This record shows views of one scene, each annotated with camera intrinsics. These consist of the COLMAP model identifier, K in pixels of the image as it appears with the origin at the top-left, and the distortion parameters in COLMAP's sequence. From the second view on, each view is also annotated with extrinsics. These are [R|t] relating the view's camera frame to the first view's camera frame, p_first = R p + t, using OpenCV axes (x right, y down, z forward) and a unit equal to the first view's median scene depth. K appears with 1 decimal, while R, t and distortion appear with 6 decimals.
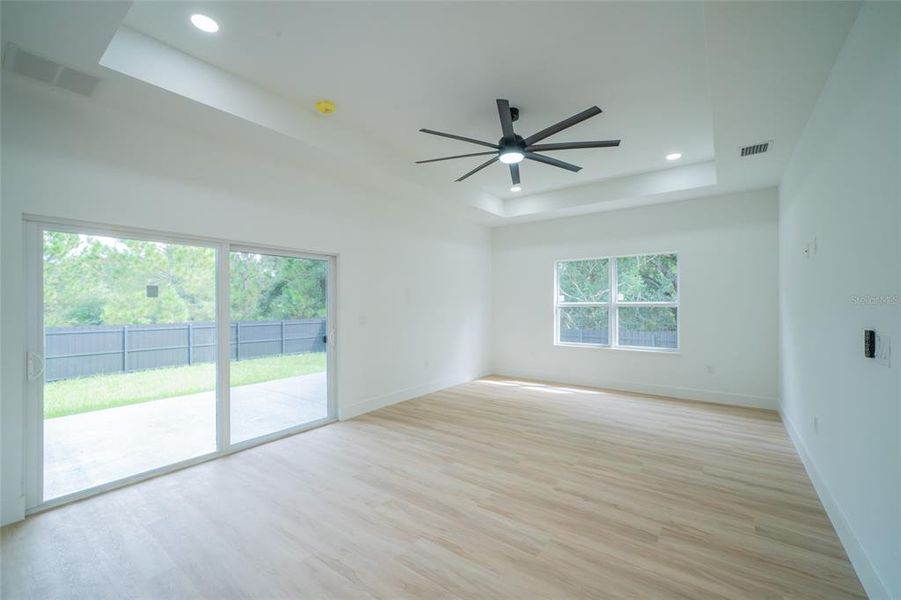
lens RADIAL K [[360.7, 0, 407.3], [0, 360.7, 302.5], [0, 0, 1]] dist [-0.000601, -0.000096]
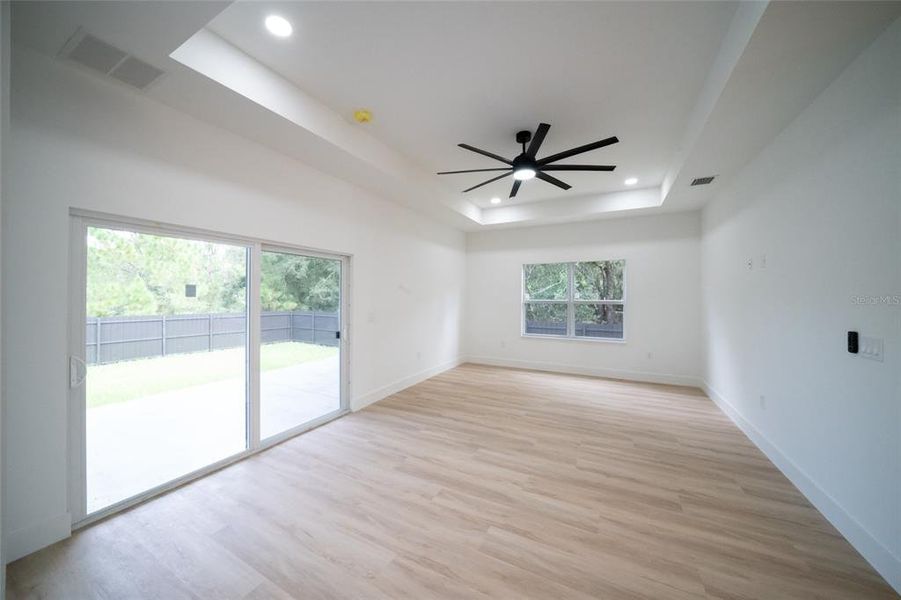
lens RADIAL K [[321.0, 0, 401.1], [0, 321.0, 293.7], [0, 0, 1]] dist [-0.023435, 0.000162]
pose [[0.991344, 0.008278, 0.131028, -0.213106], [-0.007561, 0.999954, -0.005969, -0.018360], [-0.131071, 0.004927, 0.991361, 0.060401]]
